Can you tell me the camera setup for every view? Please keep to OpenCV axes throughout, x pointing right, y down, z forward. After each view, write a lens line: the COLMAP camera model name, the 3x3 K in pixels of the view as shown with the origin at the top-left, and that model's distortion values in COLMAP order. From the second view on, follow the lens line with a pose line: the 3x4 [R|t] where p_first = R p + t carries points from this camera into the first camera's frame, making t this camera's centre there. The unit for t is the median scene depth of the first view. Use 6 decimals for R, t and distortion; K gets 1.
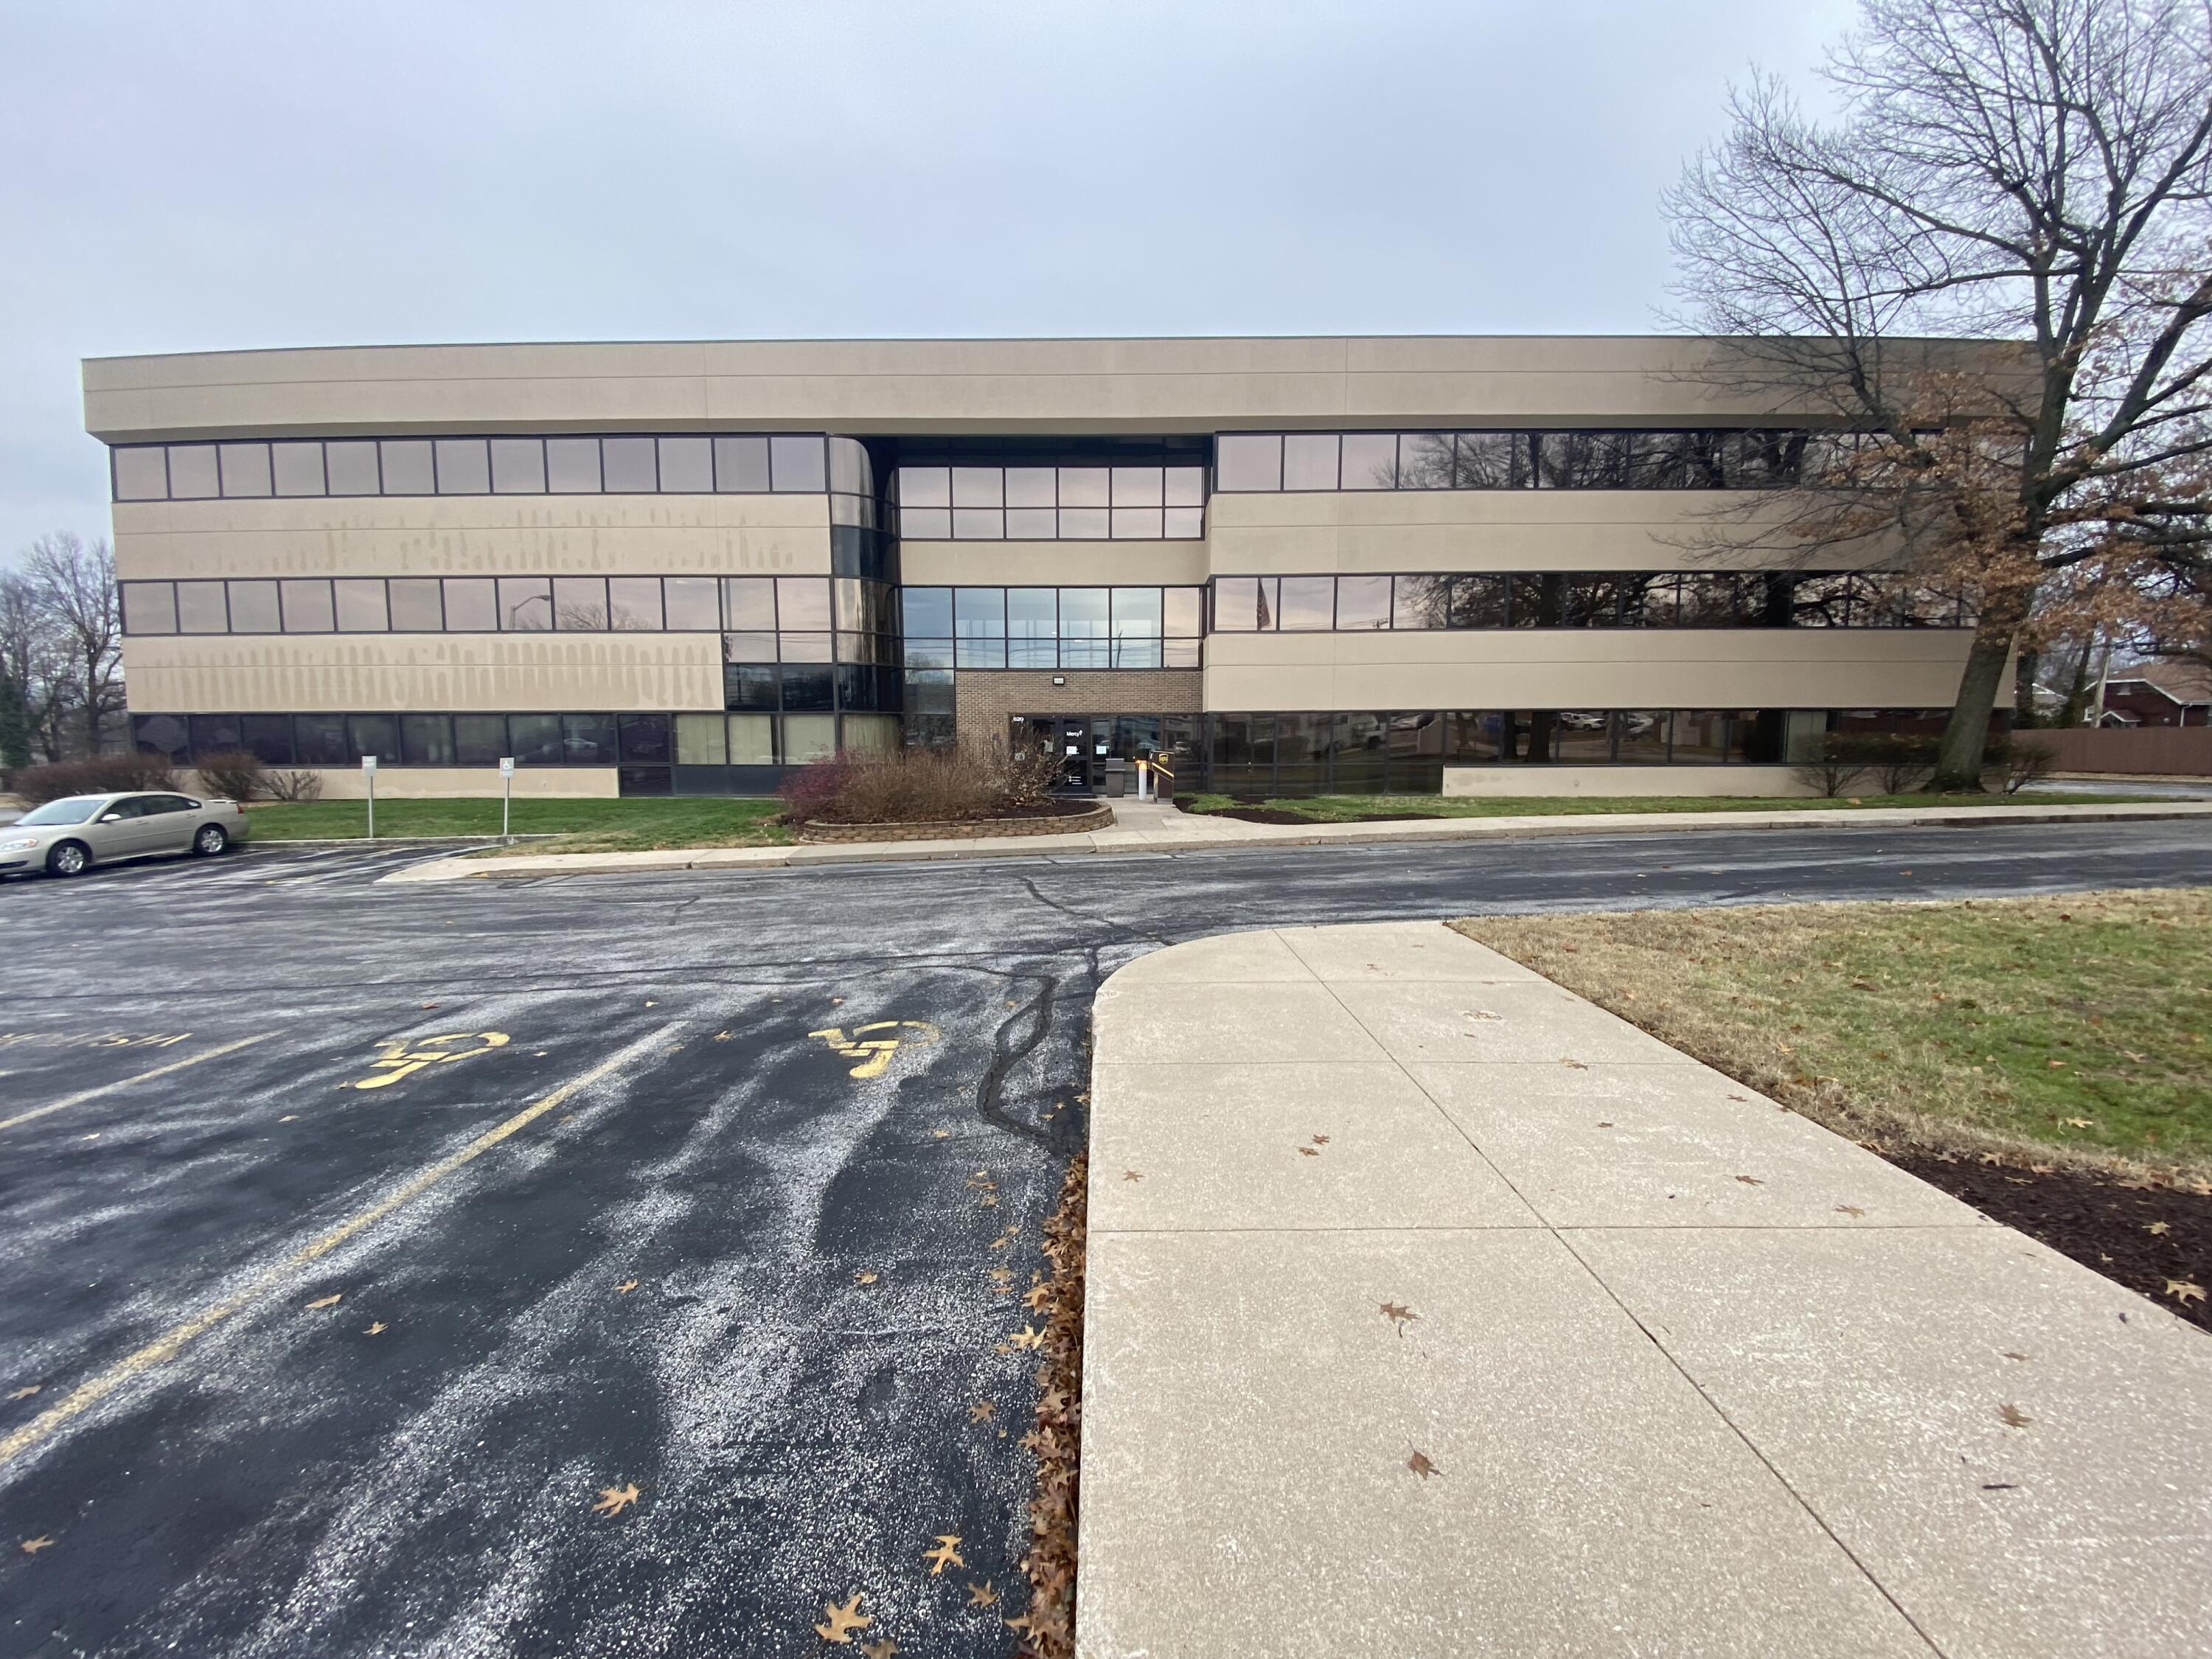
lens RADIAL K [[892.6, 0, 1112.2], [0, 892.6, 826.6], [0, 0, 1]] dist [-0.004097, -0.000835]
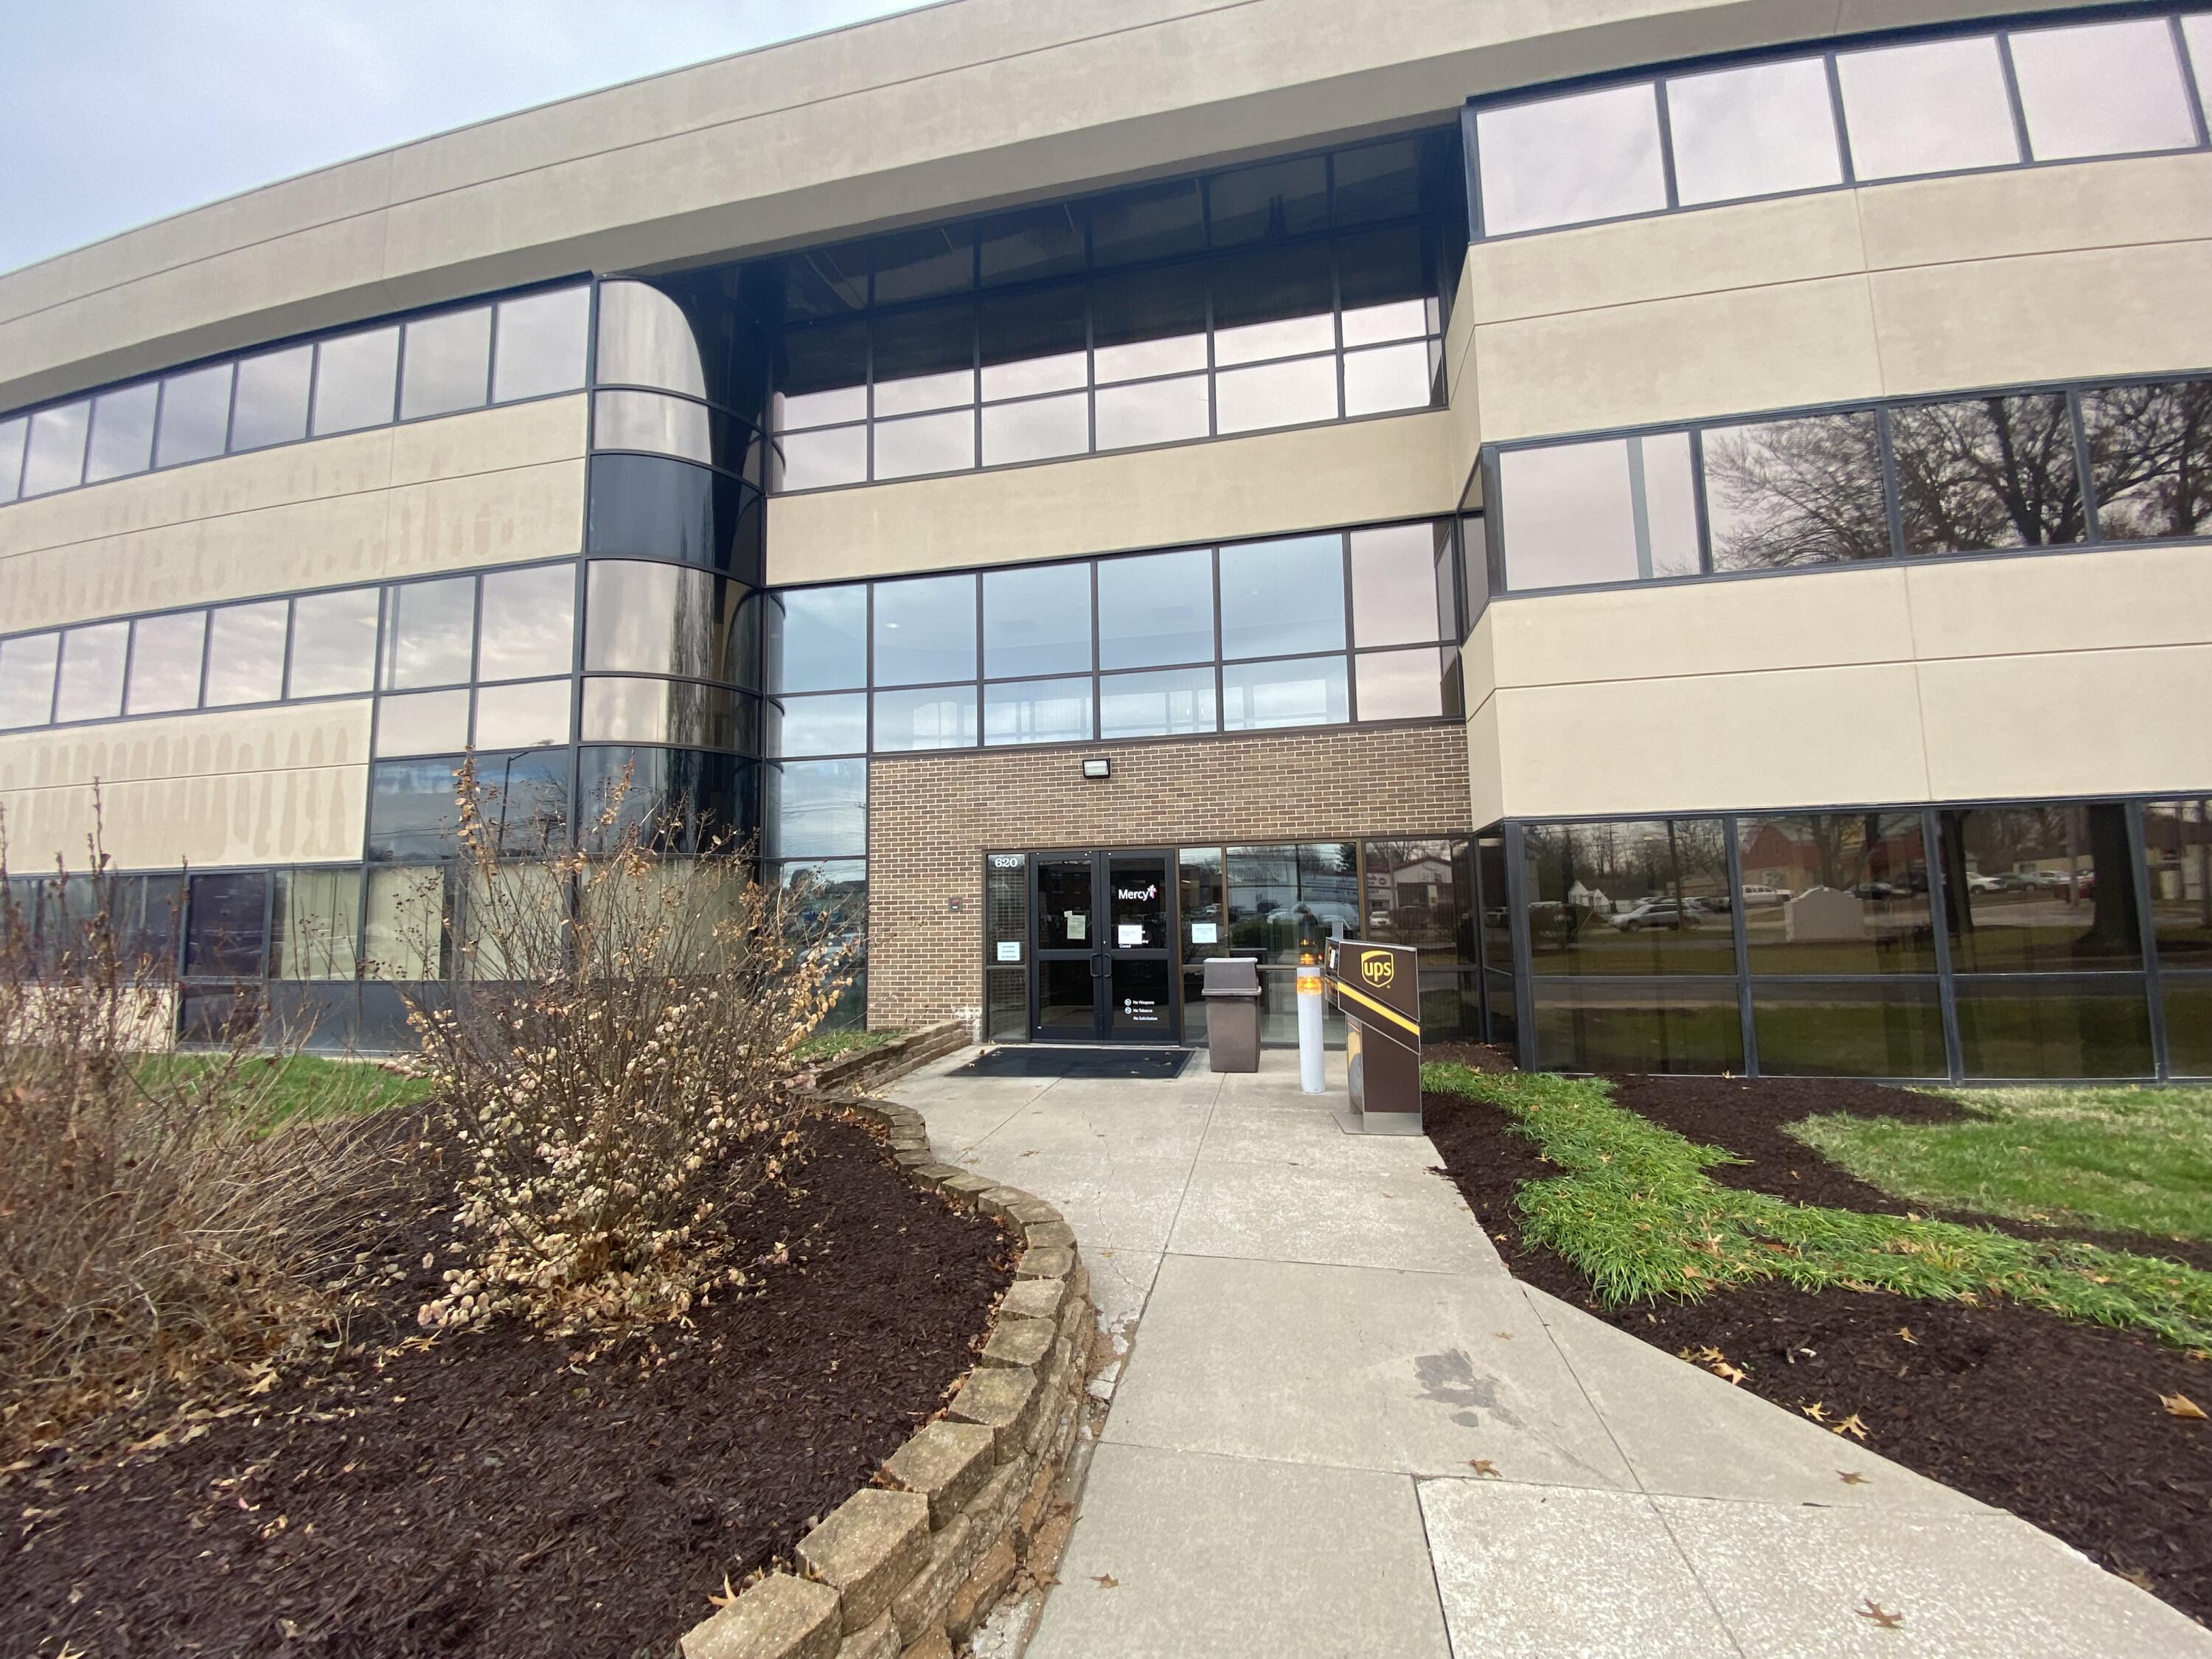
lens RADIAL K [[892.6, 0, 1106.6], [0, 892.6, 830.5], [0, 0, 1]] dist [-0.004097, -0.000835]
pose [[0.981466, -0.037118, -0.188008, 0.022317], [0.004021, 0.984836, -0.173444, -0.064978], [0.191594, 0.169473, 0.966732, 0.622945]]
